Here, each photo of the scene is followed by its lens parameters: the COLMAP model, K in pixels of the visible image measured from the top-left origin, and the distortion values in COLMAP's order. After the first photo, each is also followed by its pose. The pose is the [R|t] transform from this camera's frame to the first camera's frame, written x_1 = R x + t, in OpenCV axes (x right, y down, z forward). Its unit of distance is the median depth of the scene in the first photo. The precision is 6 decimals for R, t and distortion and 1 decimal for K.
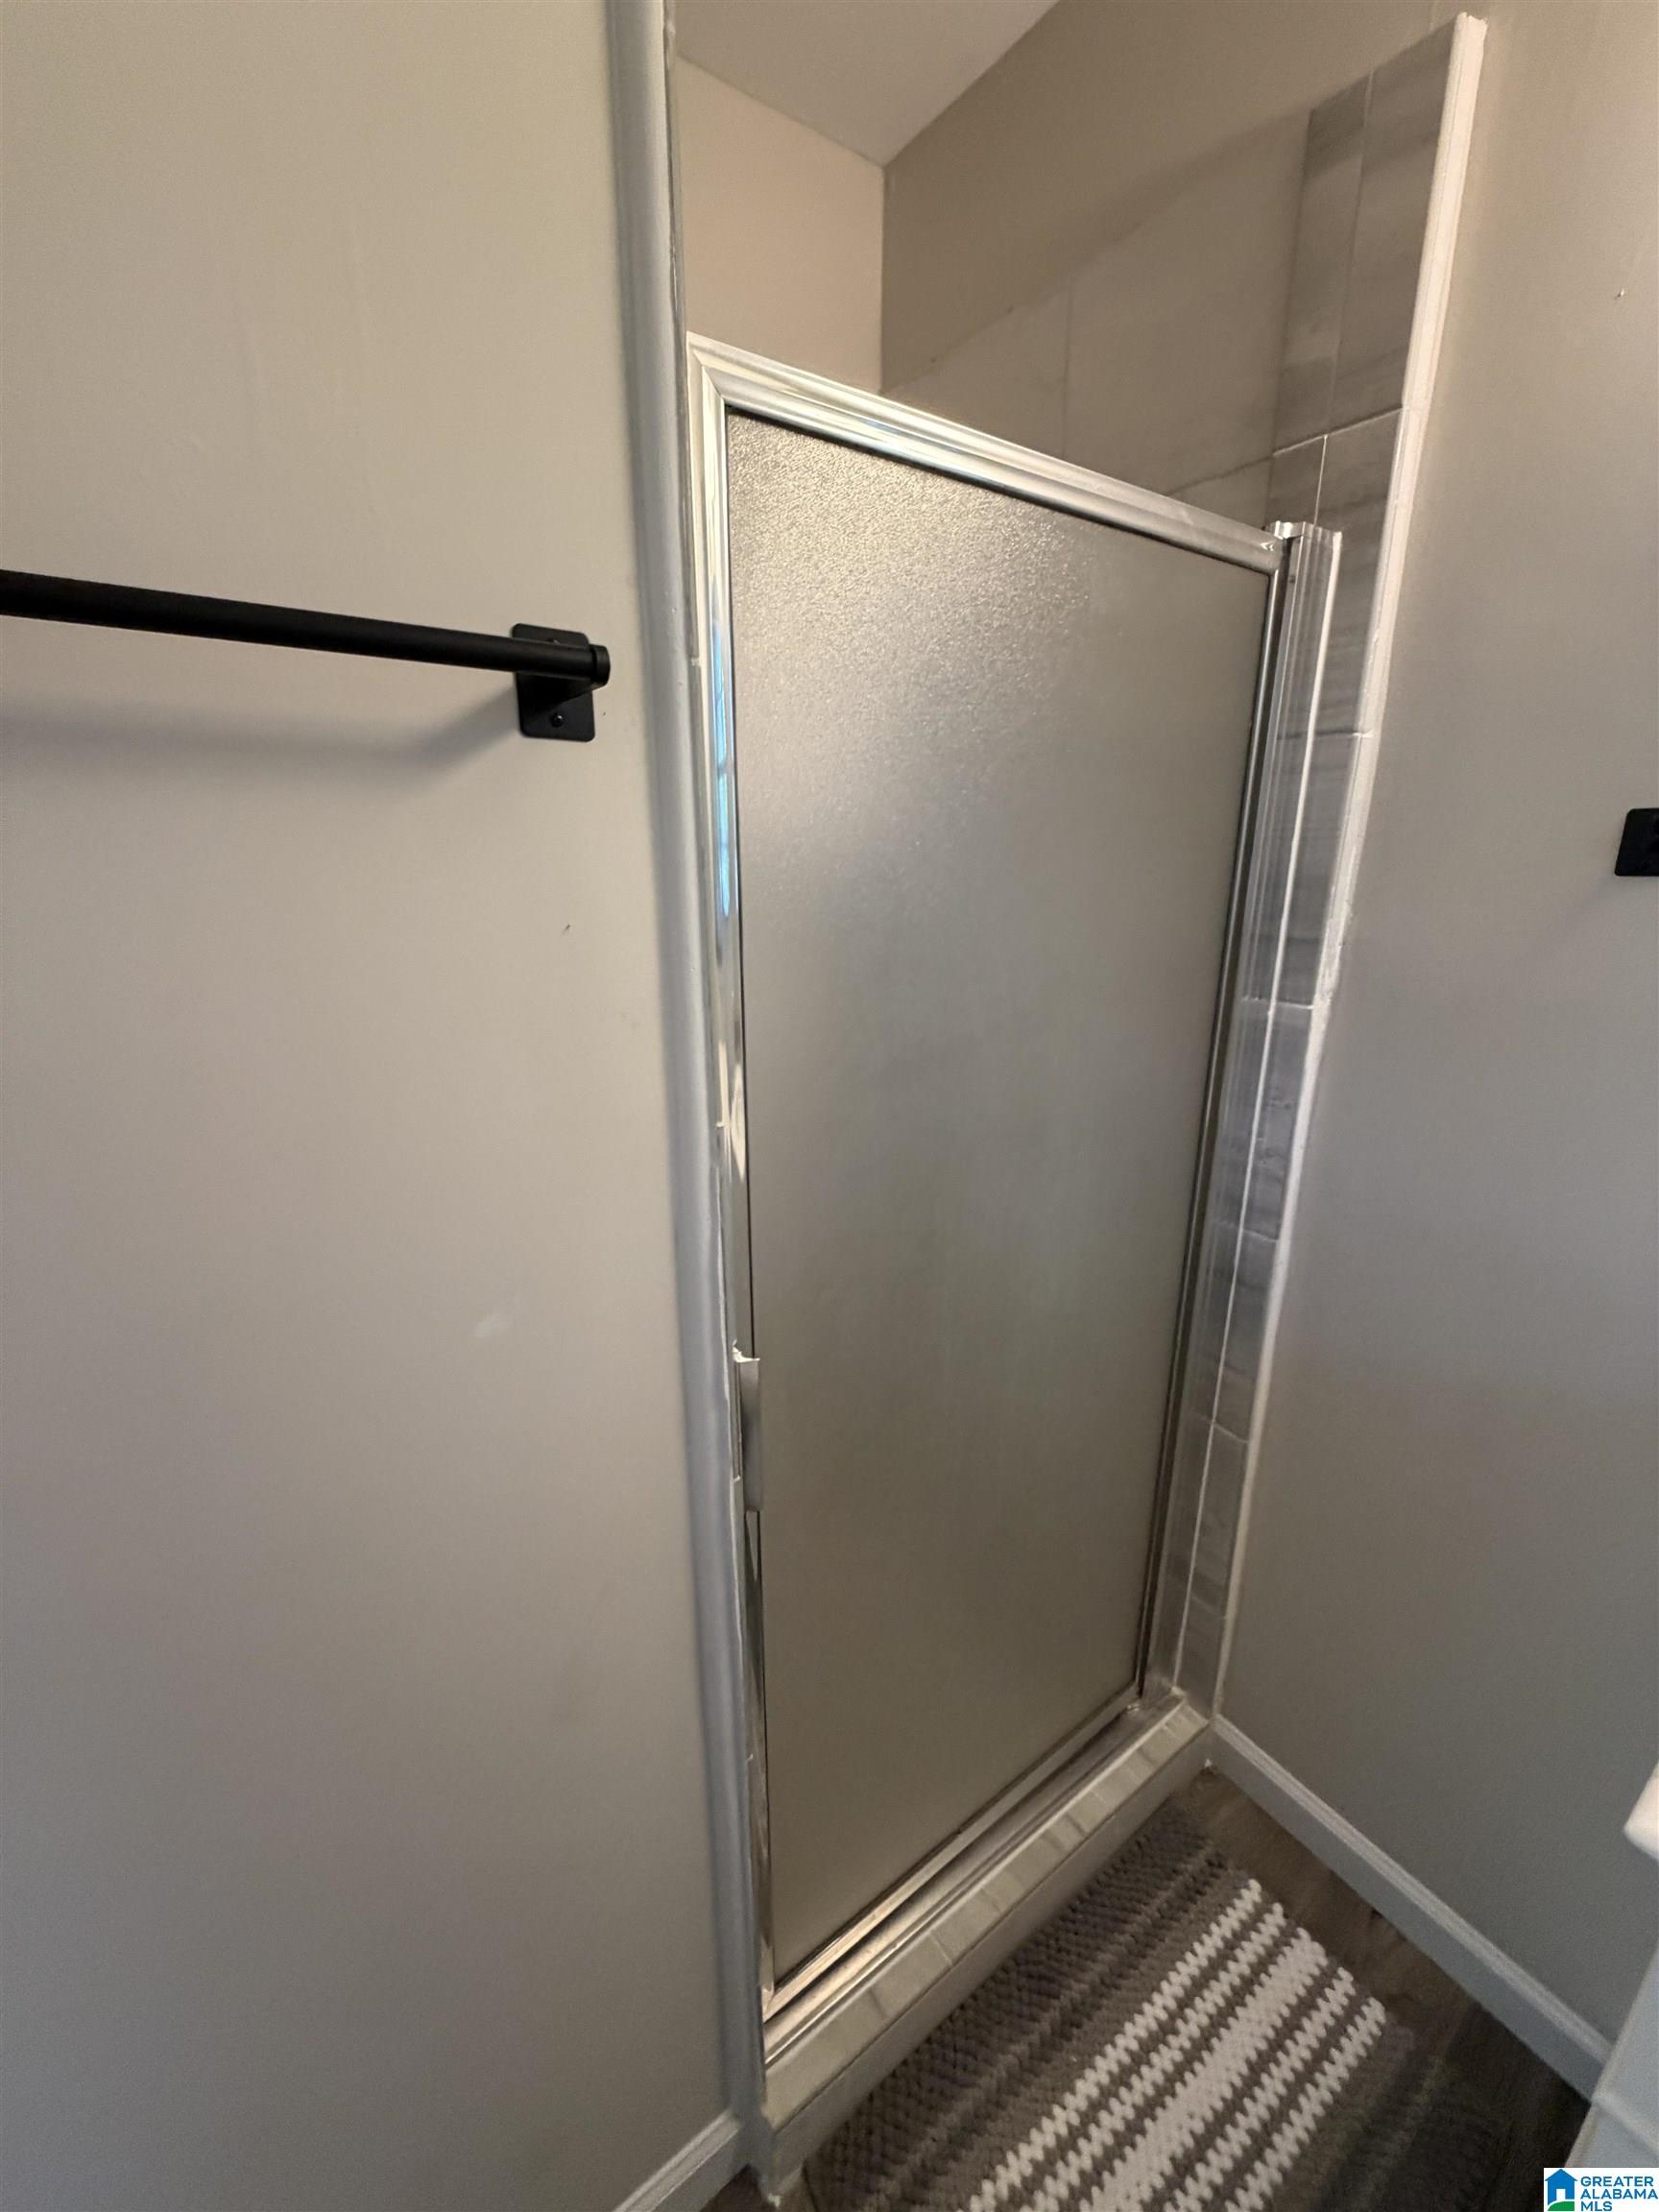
lens RADIAL K [[879.7, 0, 829.3], [0, 879.7, 1109.5], [0, 0, 1]] dist [0.000378, -0.000009]
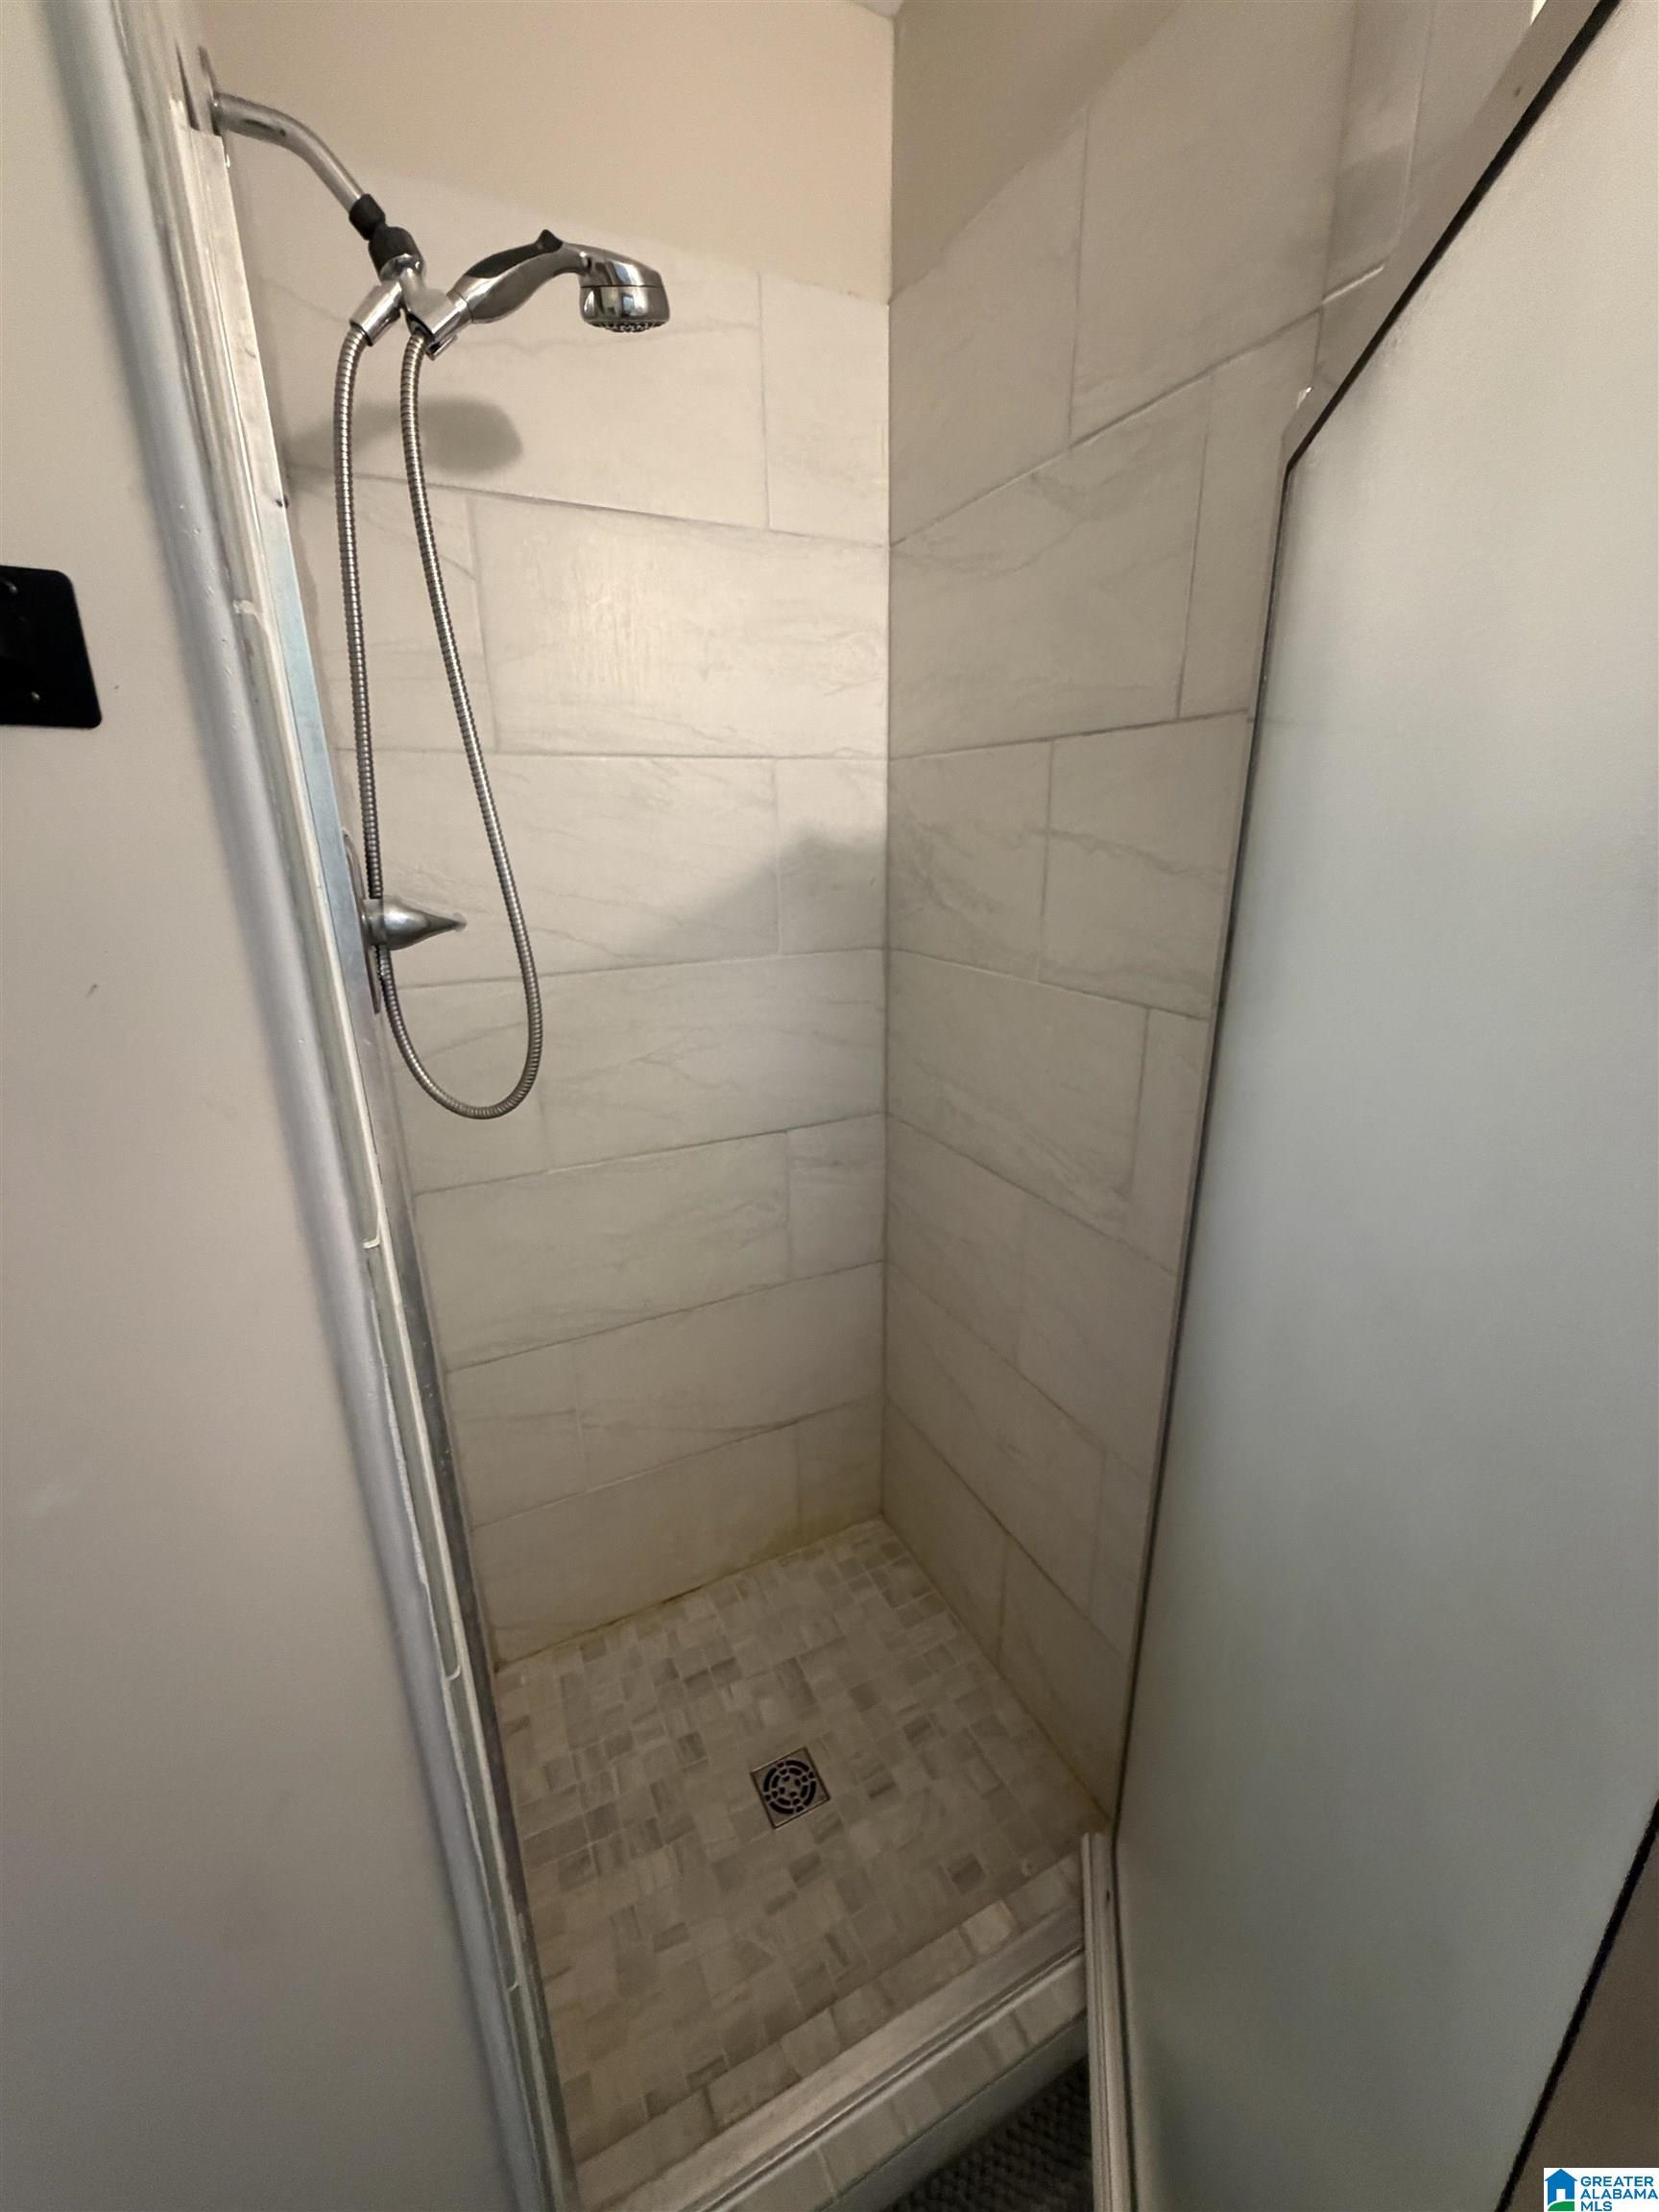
lens RADIAL K [[879.7, 0, 826.5], [0, 879.7, 1111.4], [0, 0, 1]] dist [0.000378, -0.000009]
pose [[0.987978, 0.043320, -0.148401, 0.200284], [-0.040156, 0.998899, 0.024249, -0.072105], [0.149288, -0.017999, 0.988630, 0.182700]]
